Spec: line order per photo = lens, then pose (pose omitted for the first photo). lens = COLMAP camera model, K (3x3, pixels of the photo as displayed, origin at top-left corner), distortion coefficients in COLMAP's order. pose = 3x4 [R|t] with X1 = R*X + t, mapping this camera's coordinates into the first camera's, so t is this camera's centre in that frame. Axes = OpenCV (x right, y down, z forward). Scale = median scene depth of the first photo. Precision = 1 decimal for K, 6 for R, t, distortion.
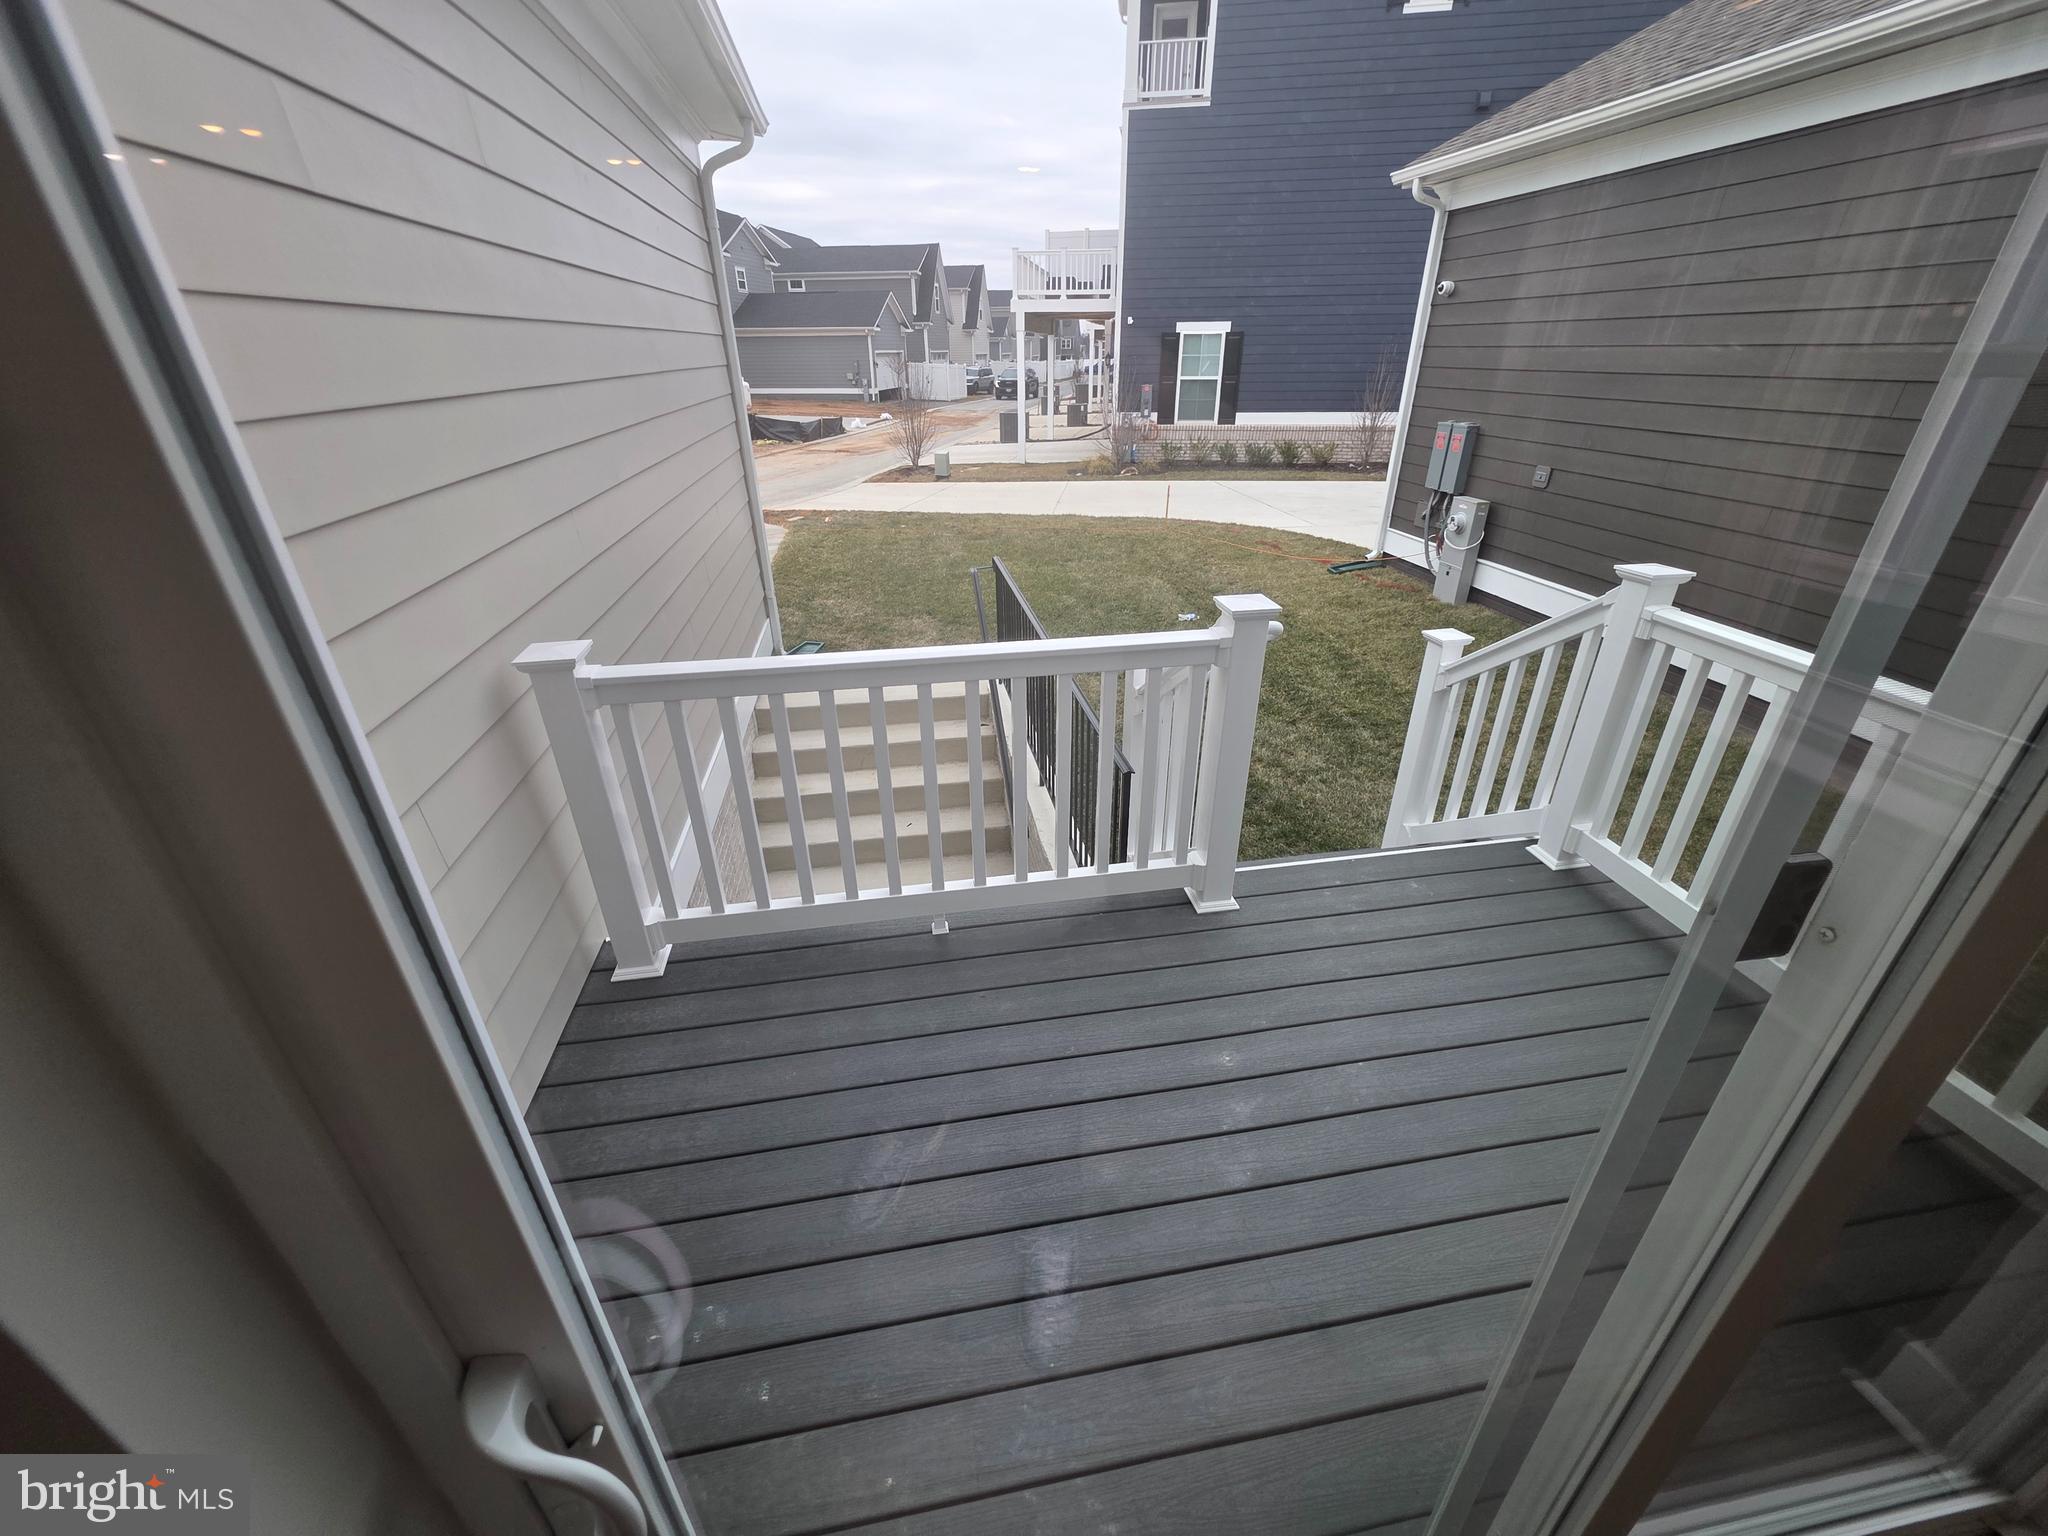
lens RADIAL K [[821.0, 0, 1027.0], [0, 821.0, 766.4], [0, 0, 1]] dist [-0.001983, 0.003117]
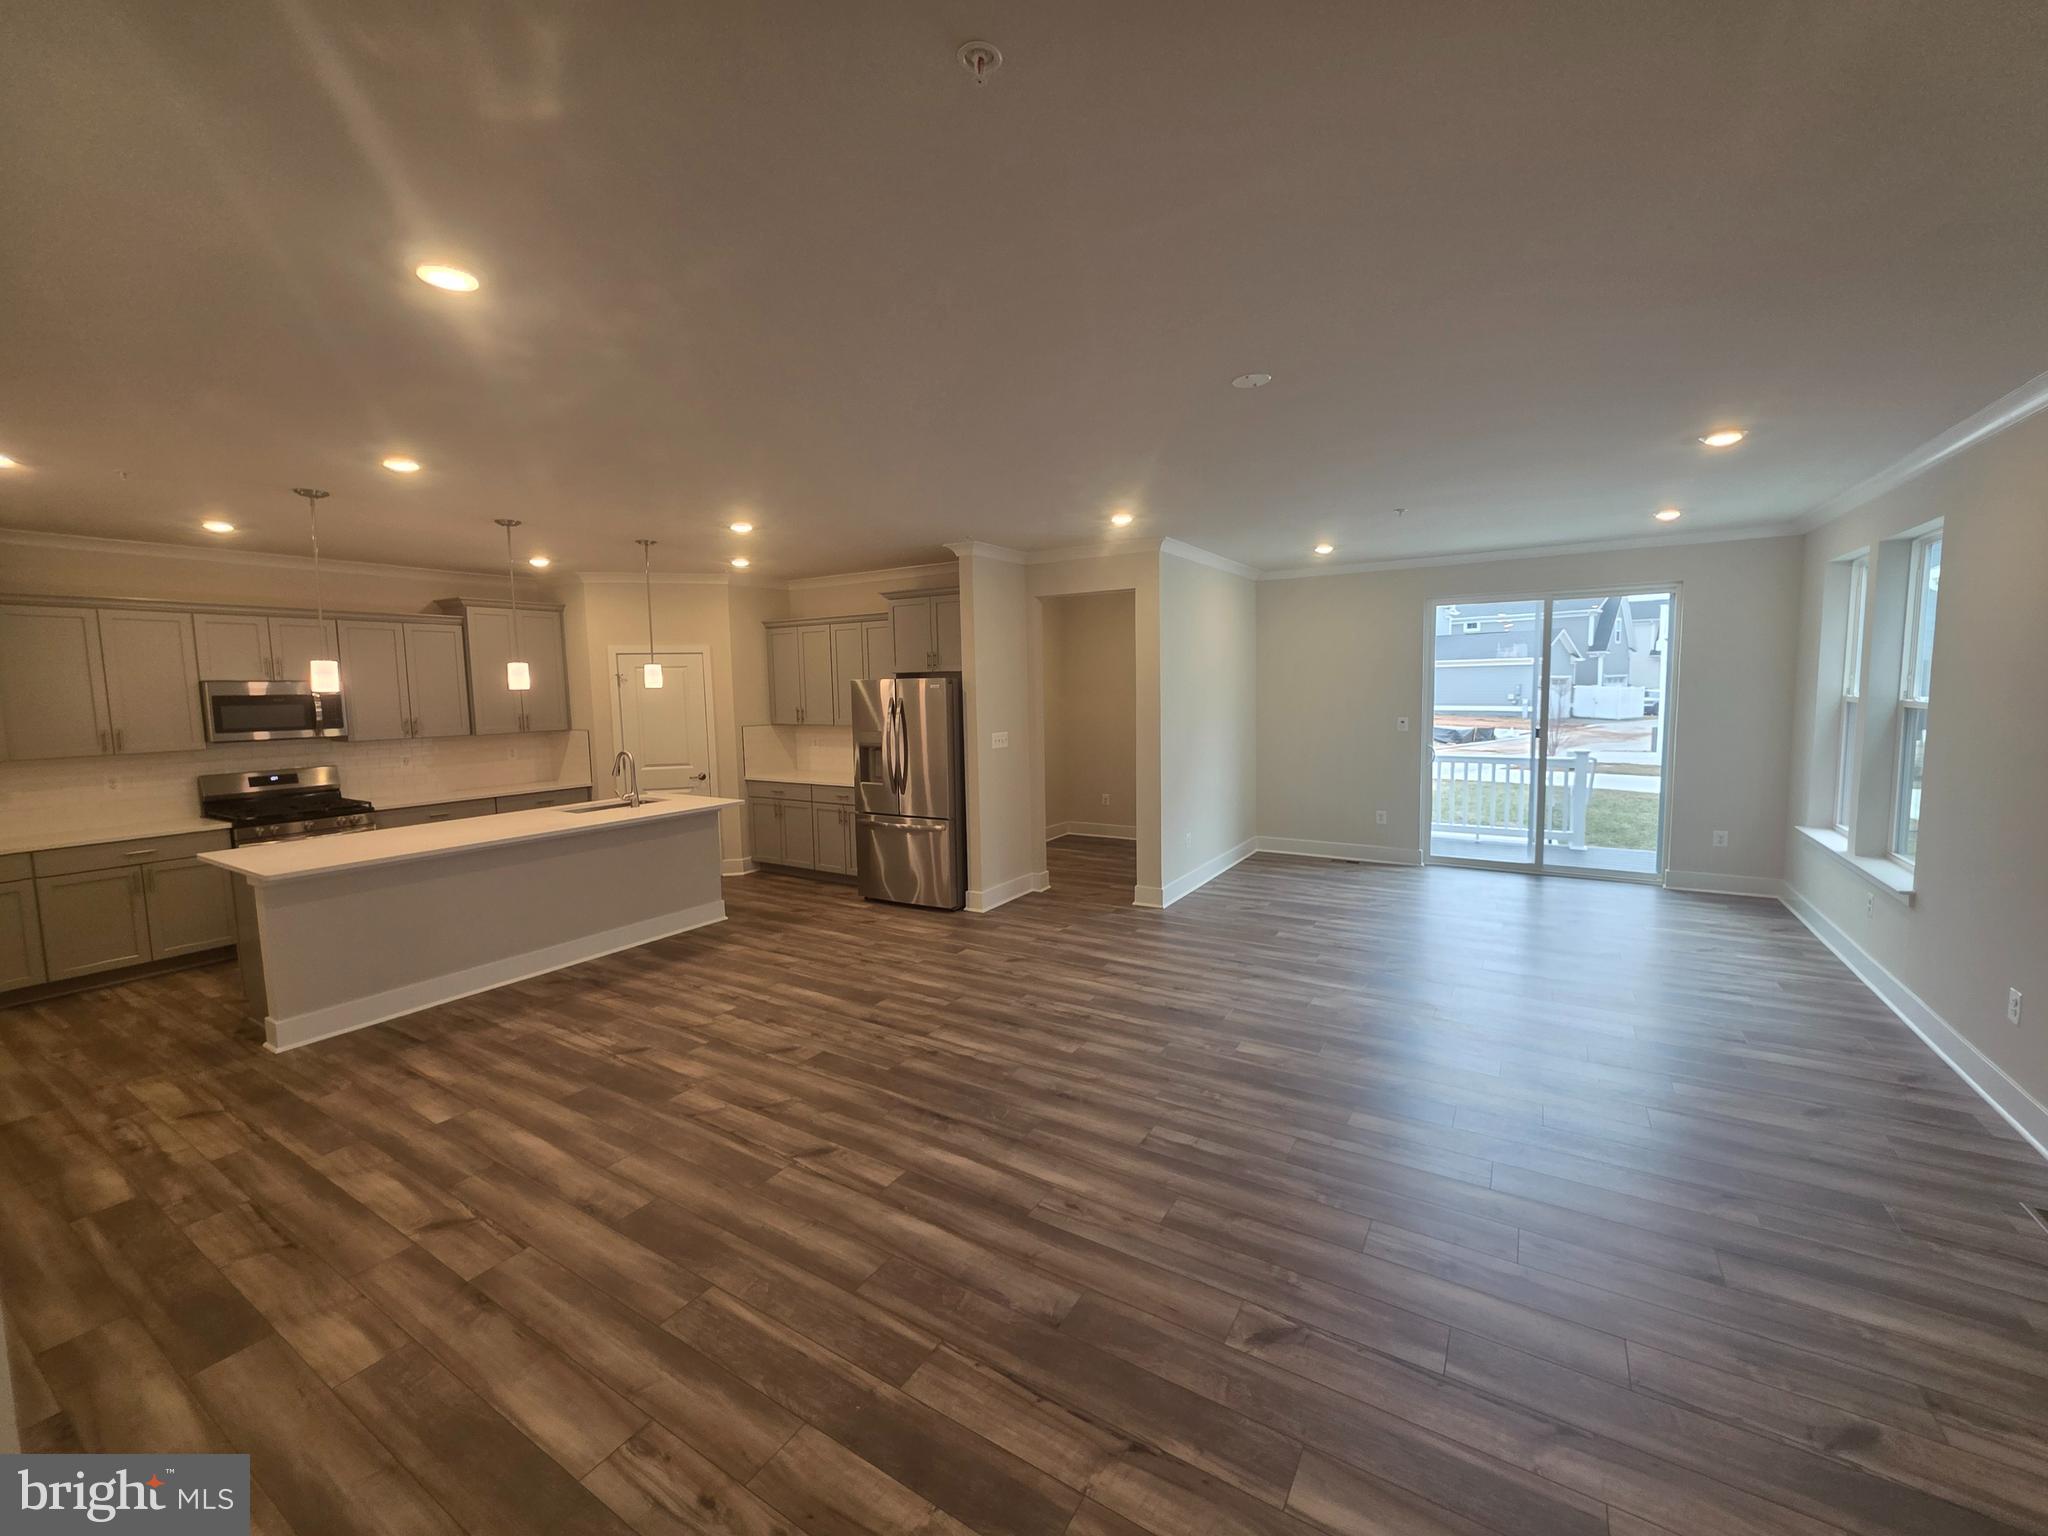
lens RADIAL K [[823.3, 0, 1034.8], [0, 823.3, 760.7], [0, 0, 1]] dist [0.001169, 0.000061]
pose [[0.748375, 0.058963, -0.660649, 0.120299], [-0.291540, 0.923906, -0.247795, 0.197339], [0.595767, 0.378049, 0.708619, -0.408073]]
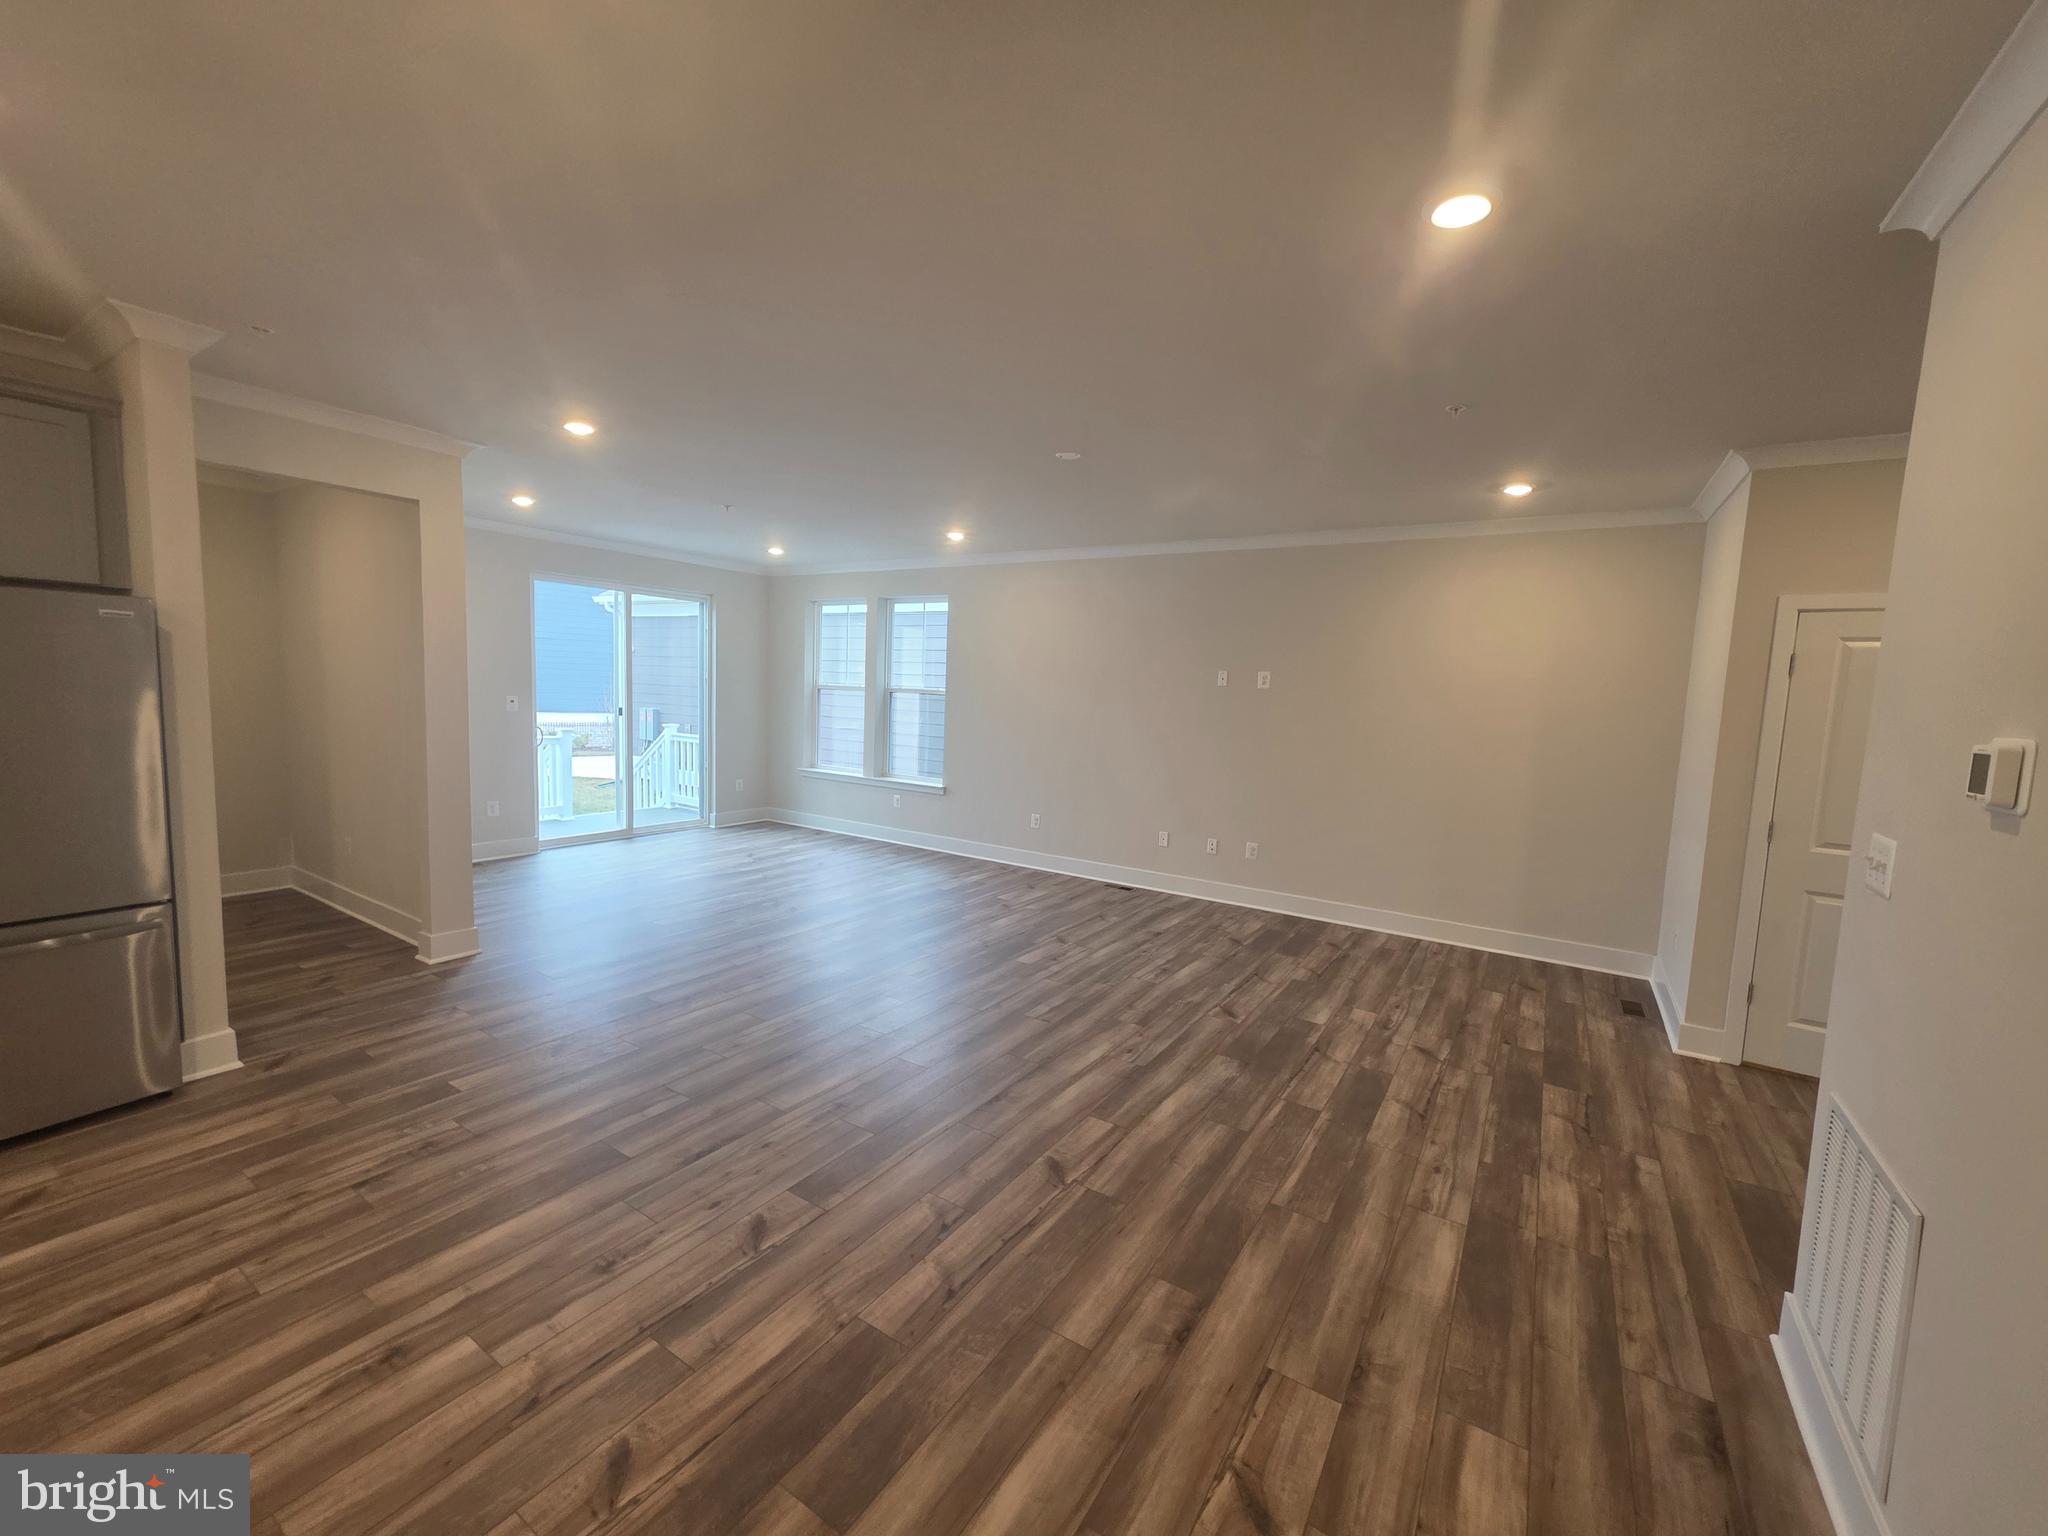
lens RADIAL K [[821.0, 0, 1027.0], [0, 821.0, 766.4], [0, 0, 1]] dist [-0.001983, 0.003117]
pose [[0.679138, -0.032859, 0.733275, -0.153869], [0.291563, 0.928881, -0.228412, 0.207708], [-0.673619, 0.368919, 0.640418, -0.404678]]
